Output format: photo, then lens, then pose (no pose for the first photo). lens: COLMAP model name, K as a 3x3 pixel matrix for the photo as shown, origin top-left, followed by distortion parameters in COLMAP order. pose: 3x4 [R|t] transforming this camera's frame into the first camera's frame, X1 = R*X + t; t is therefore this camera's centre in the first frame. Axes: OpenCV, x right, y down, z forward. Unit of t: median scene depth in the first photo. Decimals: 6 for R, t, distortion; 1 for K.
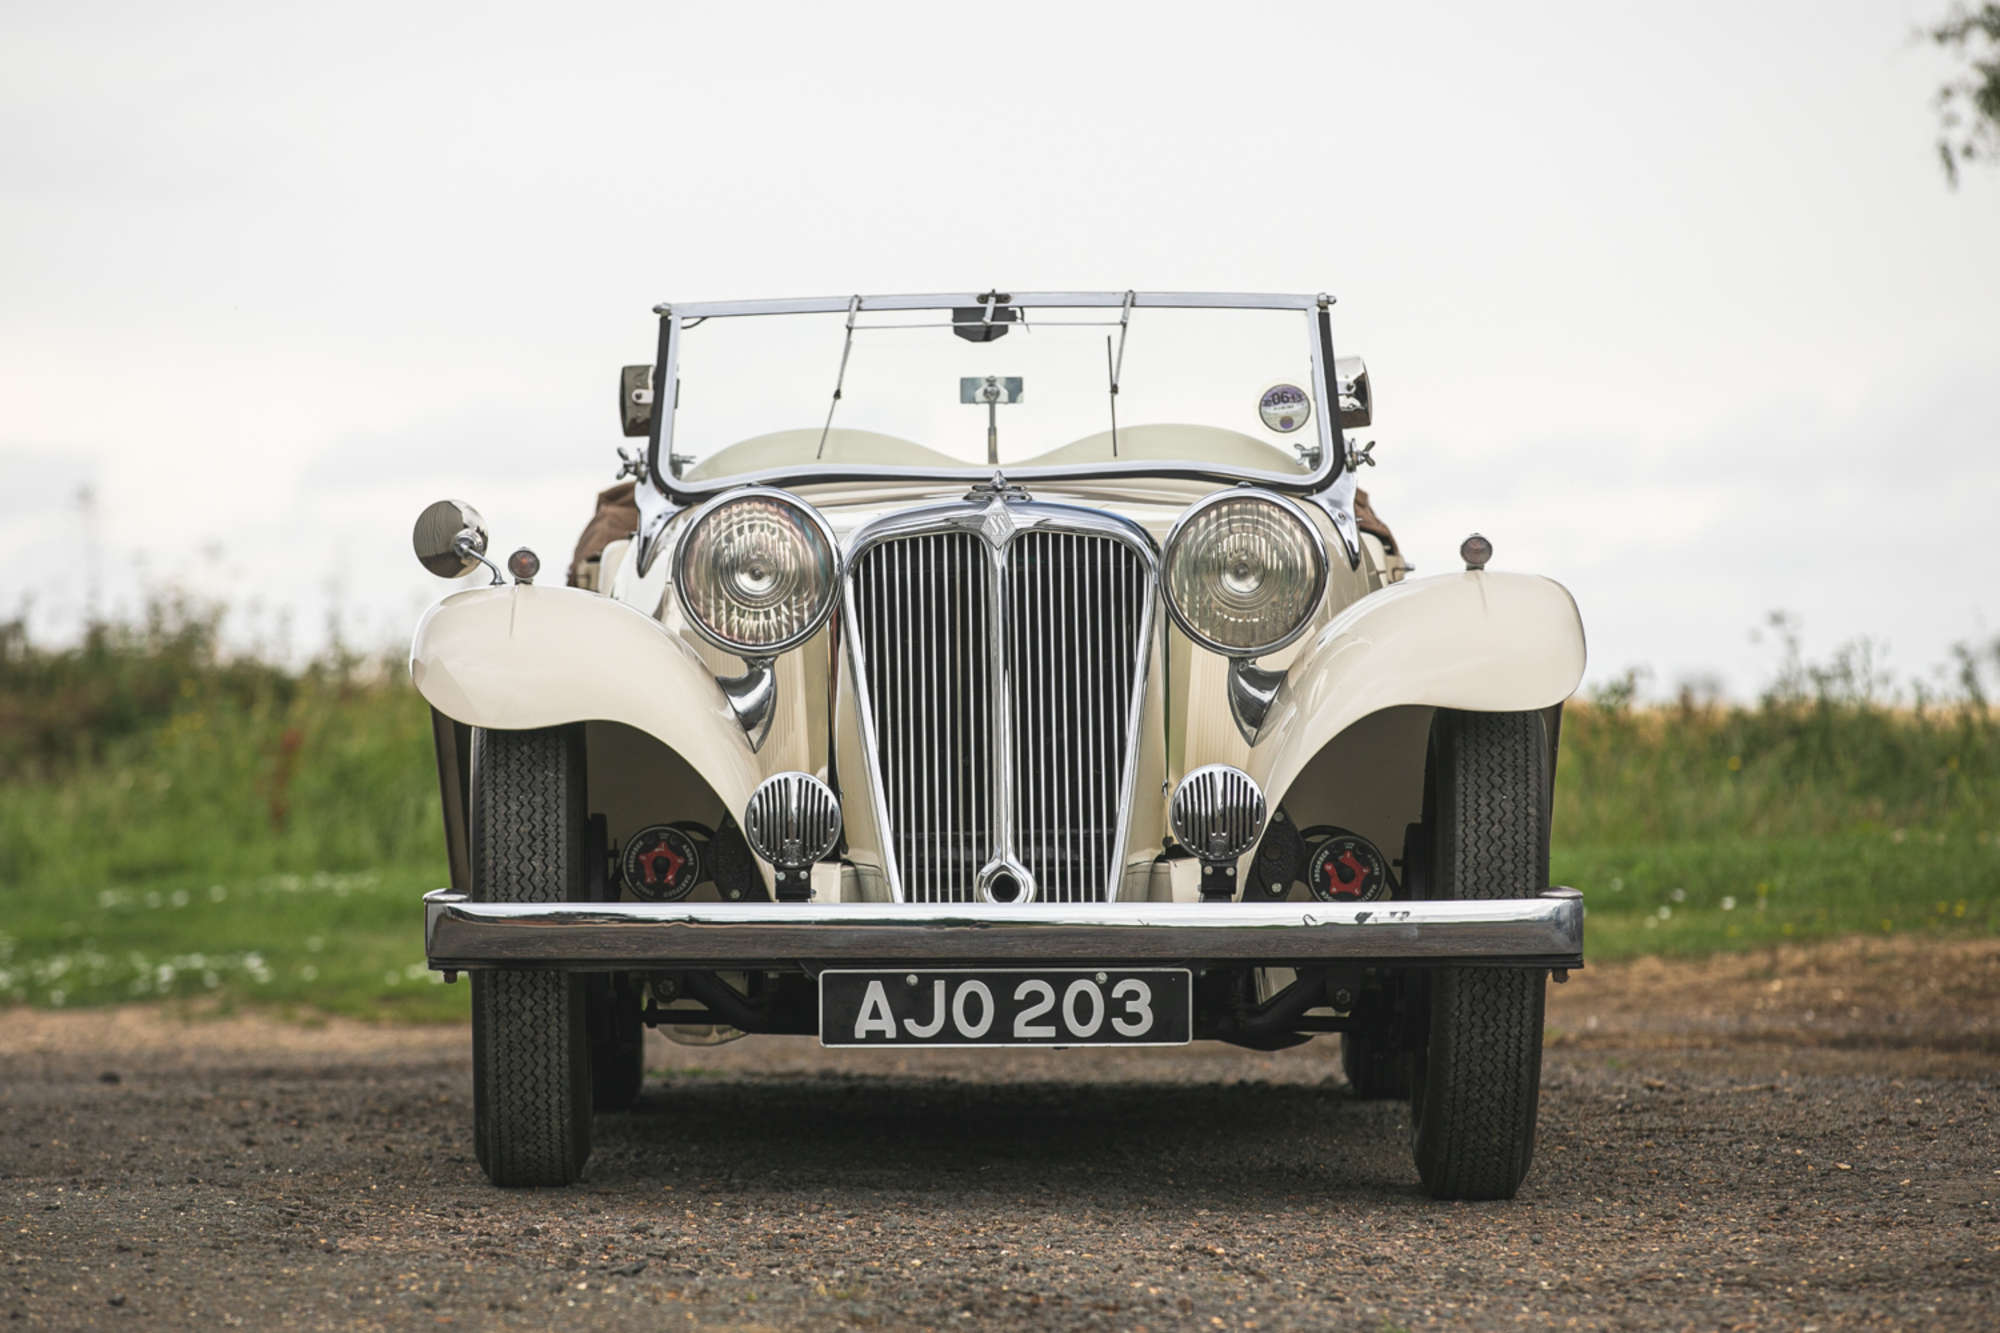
lens RADIAL K [[9918.9, 0, 998.6], [0, 9918.9, 667.6], [0, 0, 1]] dist [0.866456, 0.000000]
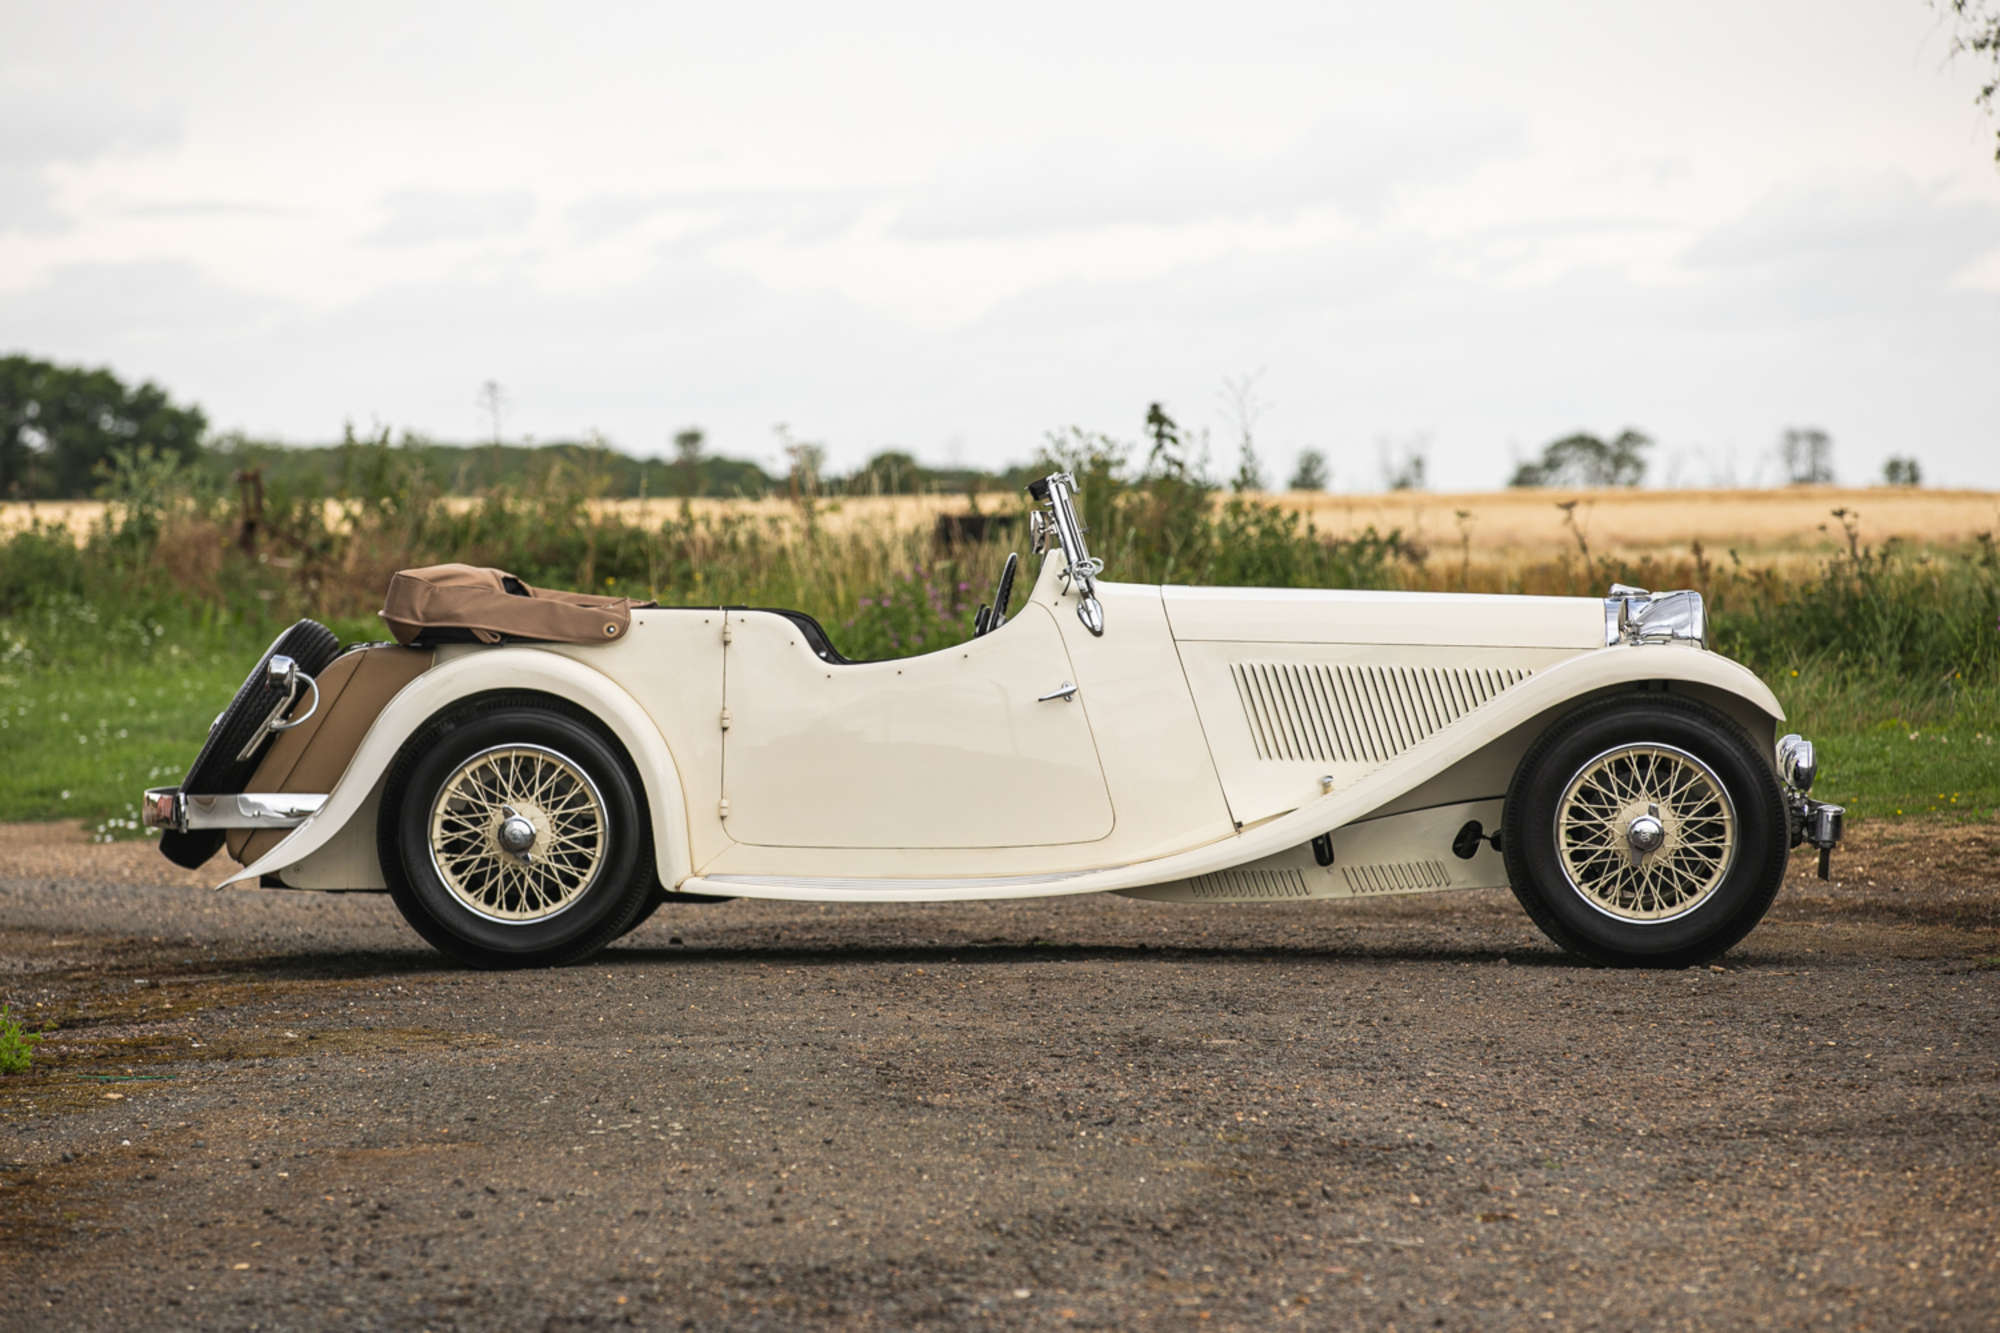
lens RADIAL K [[9918.9, 0, 999.9], [0, 9918.9, 665.6], [0, 0, 1]] dist [0.866456, 0.000000]
pose [[0.999886, 0.009414, -0.011798, -0.032990], [-0.009001, 0.999361, 0.034594, -0.071283], [0.012116, -0.034484, 0.999332, -0.655281]]
